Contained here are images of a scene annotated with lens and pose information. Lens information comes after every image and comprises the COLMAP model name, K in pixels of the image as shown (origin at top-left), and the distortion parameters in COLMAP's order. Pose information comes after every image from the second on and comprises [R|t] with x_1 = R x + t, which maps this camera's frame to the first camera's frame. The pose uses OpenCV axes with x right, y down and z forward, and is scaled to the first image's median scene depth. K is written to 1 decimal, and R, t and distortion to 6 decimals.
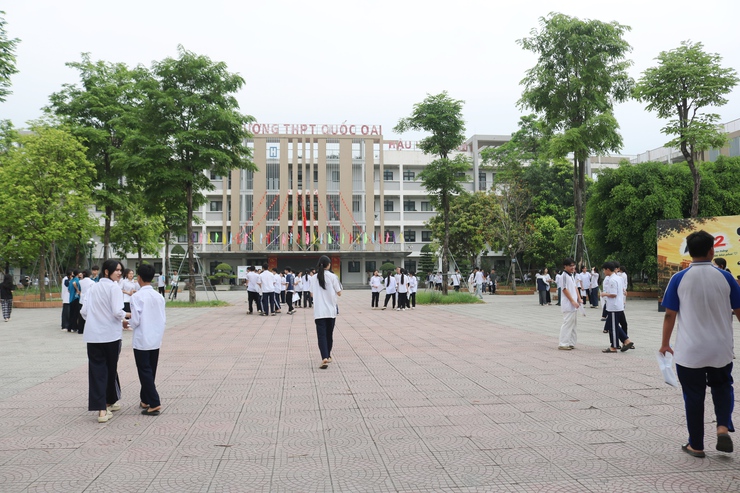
lens RADIAL K [[591.0, 0, 391.9], [0, 591.0, 248.4], [0, 0, 1]] dist [-0.061450, 0.007811]
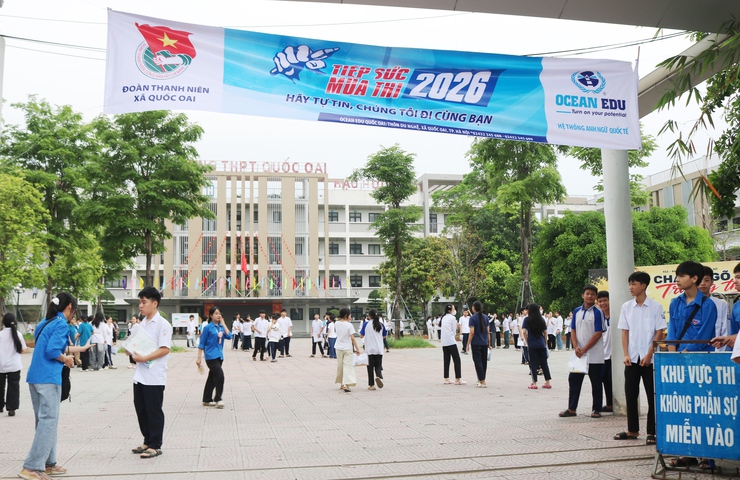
lens RADIAL K [[871.4, 0, 370.0], [0, 871.4, 240.0], [0, 0, 1]] dist [-0.064604, 0.000342]
pose [[0.996820, 0.003549, 0.079606, -0.061015], [0.001230, 0.998203, -0.059906, -0.003178], [-0.079675, 0.059813, 0.995025, -0.395668]]
